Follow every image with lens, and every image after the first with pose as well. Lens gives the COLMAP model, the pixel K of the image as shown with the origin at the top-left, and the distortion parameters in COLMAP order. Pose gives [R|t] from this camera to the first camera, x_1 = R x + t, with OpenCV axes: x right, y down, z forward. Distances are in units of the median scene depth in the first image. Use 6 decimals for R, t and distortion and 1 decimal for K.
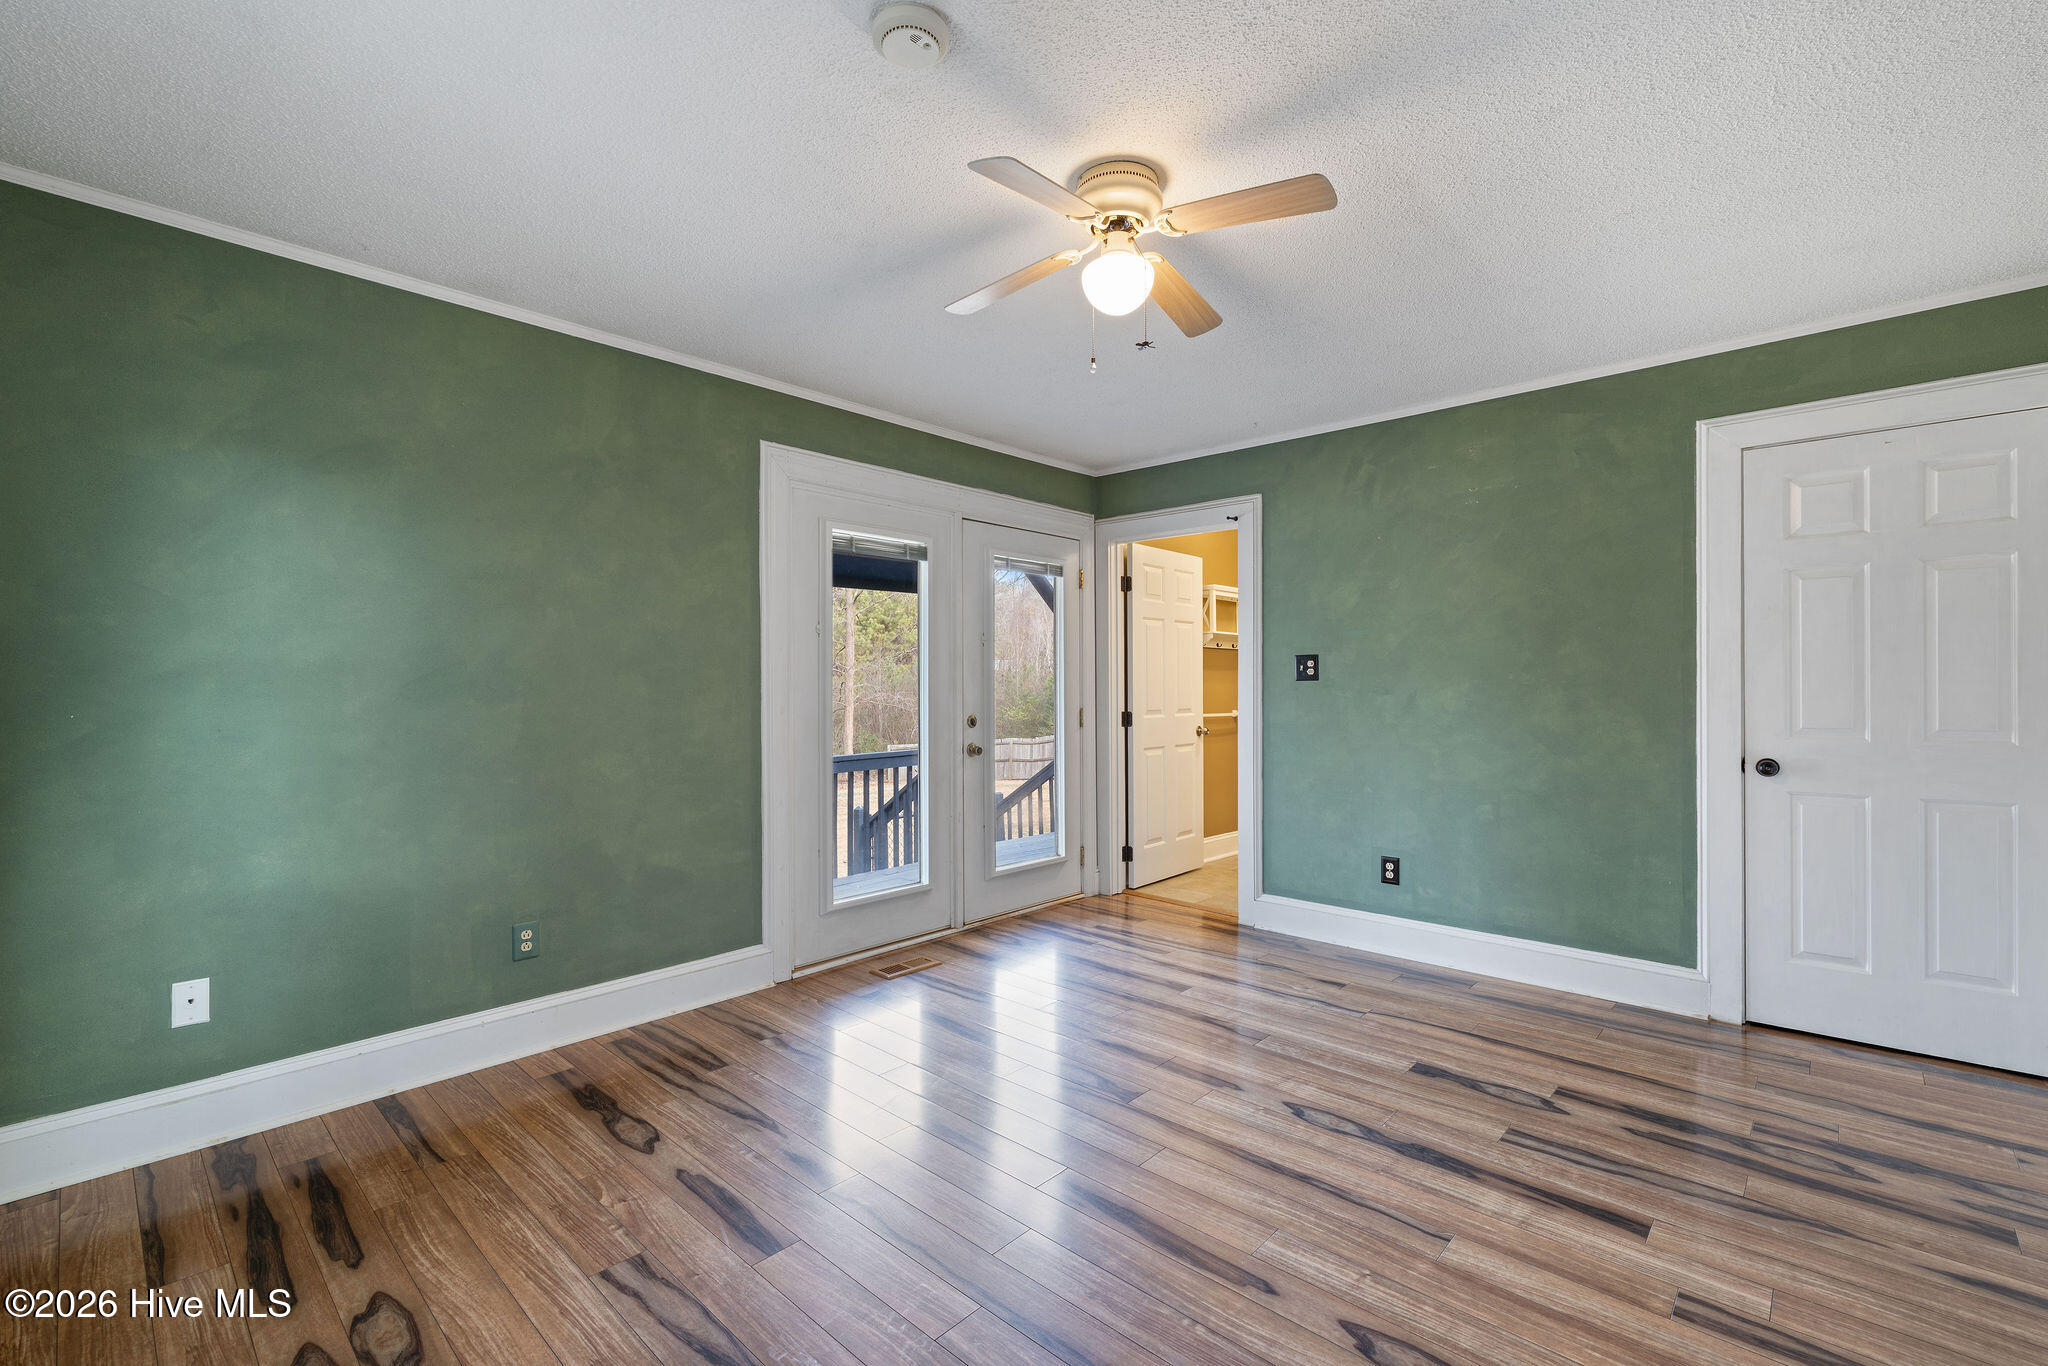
lens RADIAL K [[887.7, 0, 1020.5], [0, 887.7, 691.9], [0, 0, 1]] dist [-0.002277, -0.000117]
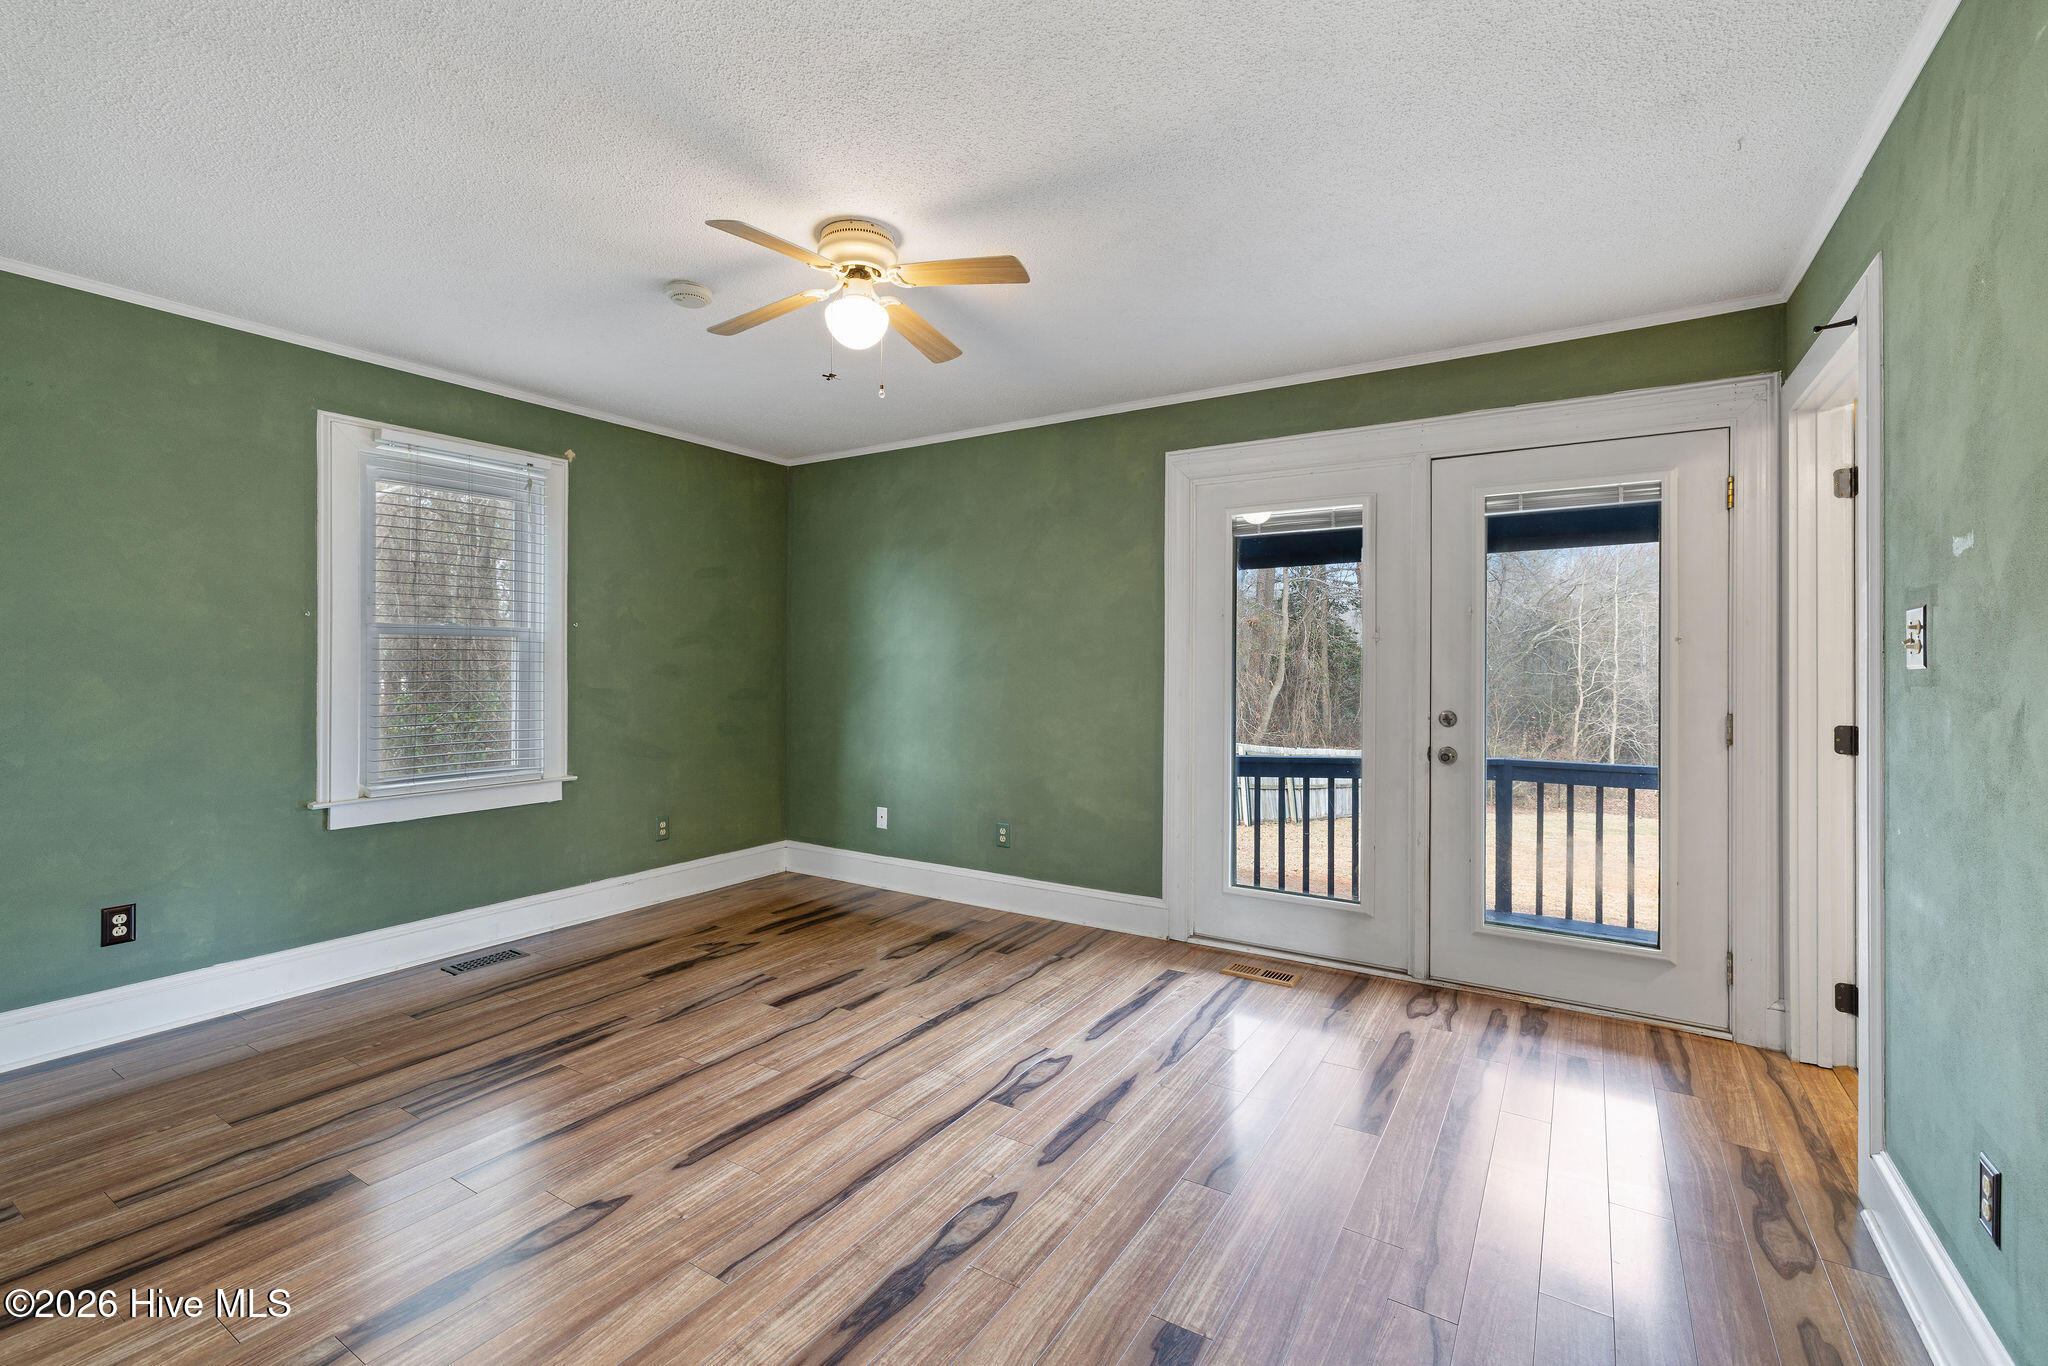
lens RADIAL K [[887.7, 0, 1021.0], [0, 887.7, 662.6], [0, 0, 1]] dist [-0.002277, -0.000117]
pose [[0.184067, -0.000615, -0.982913, 0.912924], [-0.012971, 0.999911, -0.003055, -0.012020], [0.982828, 0.013312, 0.184043, 0.714892]]
